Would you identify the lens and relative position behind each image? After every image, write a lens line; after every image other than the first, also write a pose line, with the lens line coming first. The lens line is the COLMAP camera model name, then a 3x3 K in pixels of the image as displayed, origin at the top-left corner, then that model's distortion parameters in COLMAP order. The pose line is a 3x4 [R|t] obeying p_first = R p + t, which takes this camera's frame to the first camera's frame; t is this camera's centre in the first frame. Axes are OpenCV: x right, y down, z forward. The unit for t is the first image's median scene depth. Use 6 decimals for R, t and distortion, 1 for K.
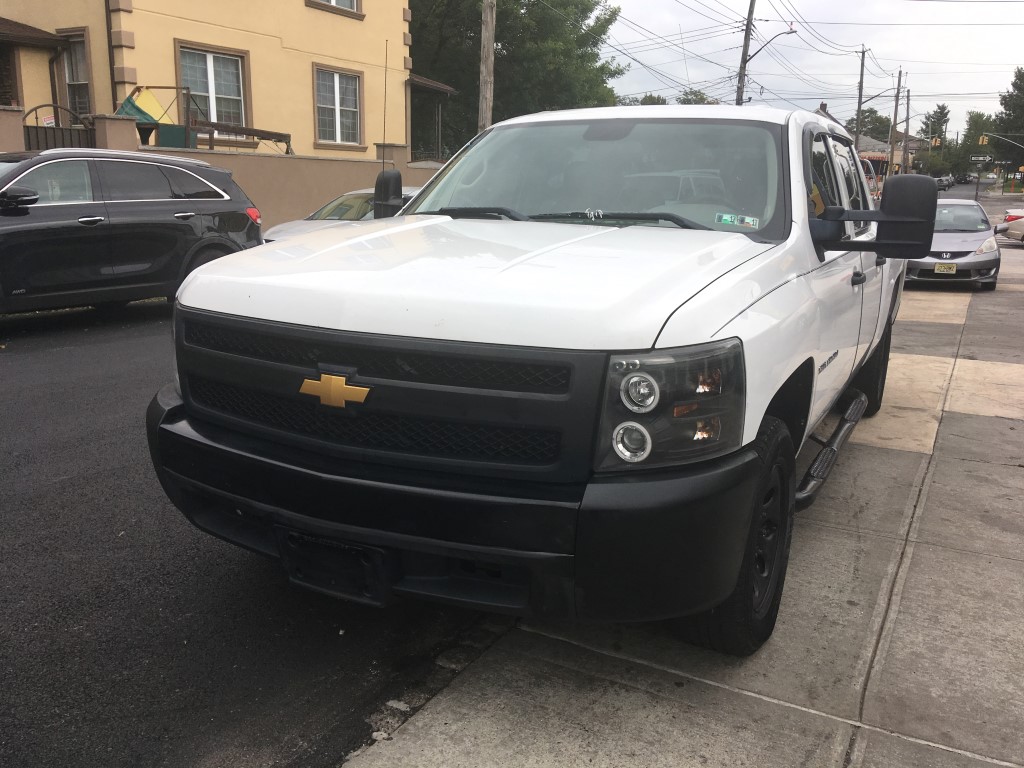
lens RADIAL K [[865.0, 0, 506.7], [0, 865.0, 382.1], [0, 0, 1]] dist [0.112802, -0.171298]
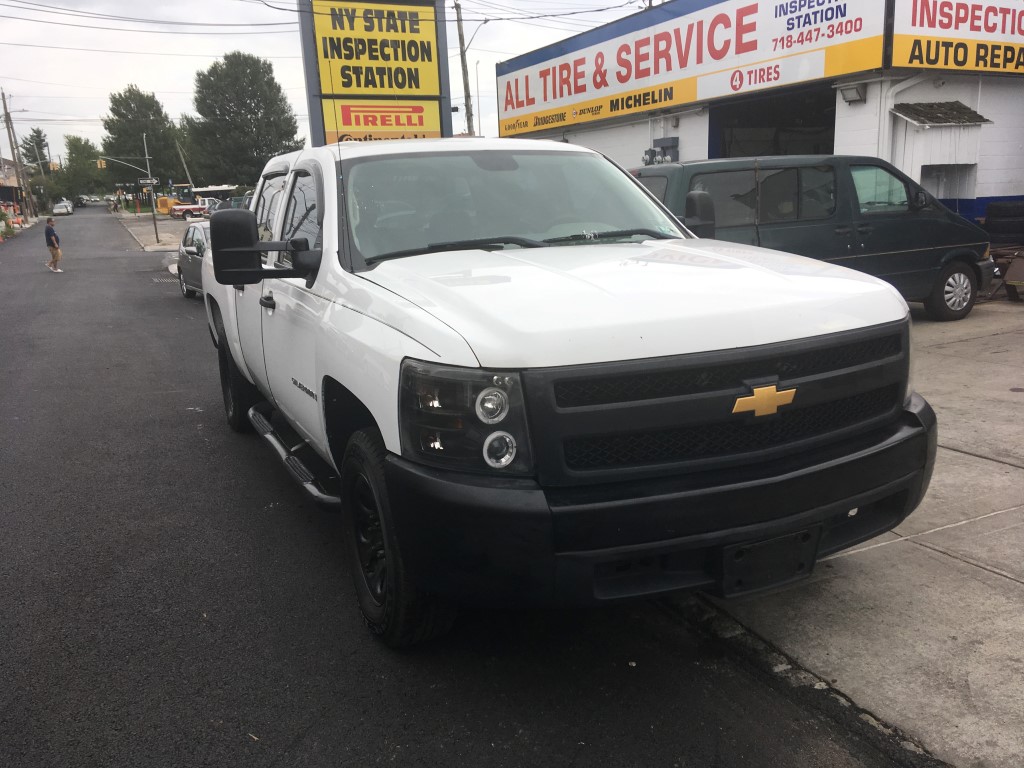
lens RADIAL K [[865.0, 0, 522.8], [0, 865.0, 394.6], [0, 0, 1]] dist [0.112802, -0.171298]
pose [[0.595146, -0.218439, 0.773360, -0.866186], [0.227908, 0.968715, 0.098229, -0.123503], [-0.770622, 0.117795, 0.626311, 0.390166]]
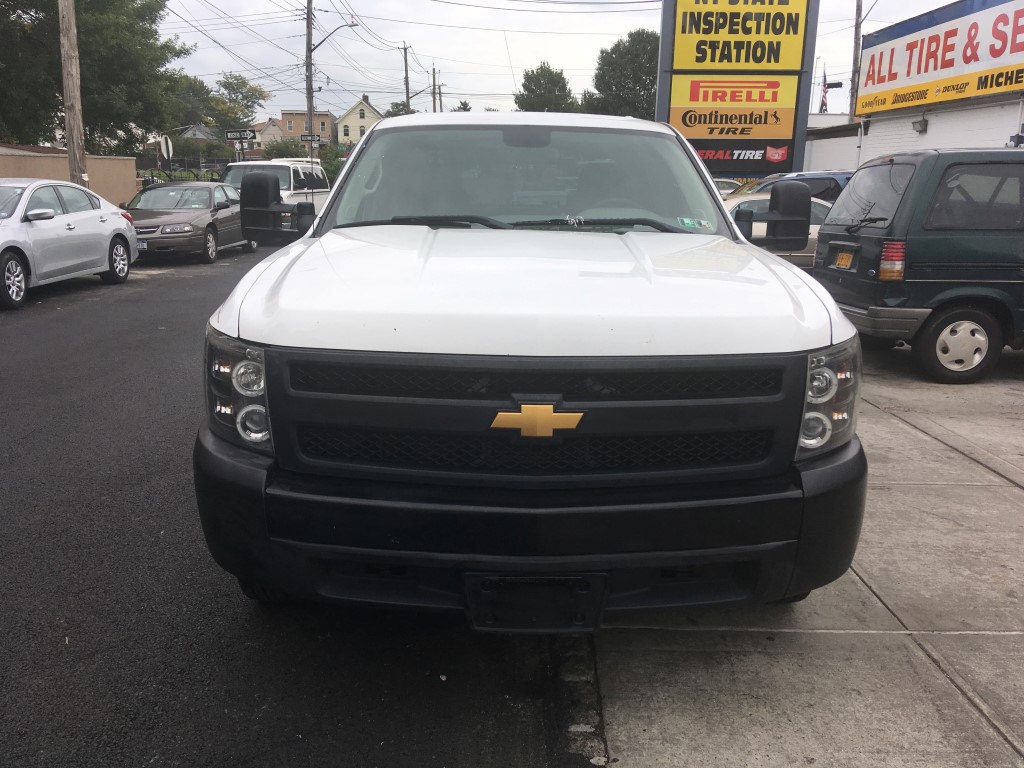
lens RADIAL K [[865.0, 0, 512.5], [0, 865.0, 387.7], [0, 0, 1]] dist [0.112802, -0.171298]
pose [[0.878185, -0.115704, 0.464117, -0.468257], [0.106686, 0.993240, 0.045747, -0.051202], [-0.466272, 0.009341, 0.884592, 0.122140]]
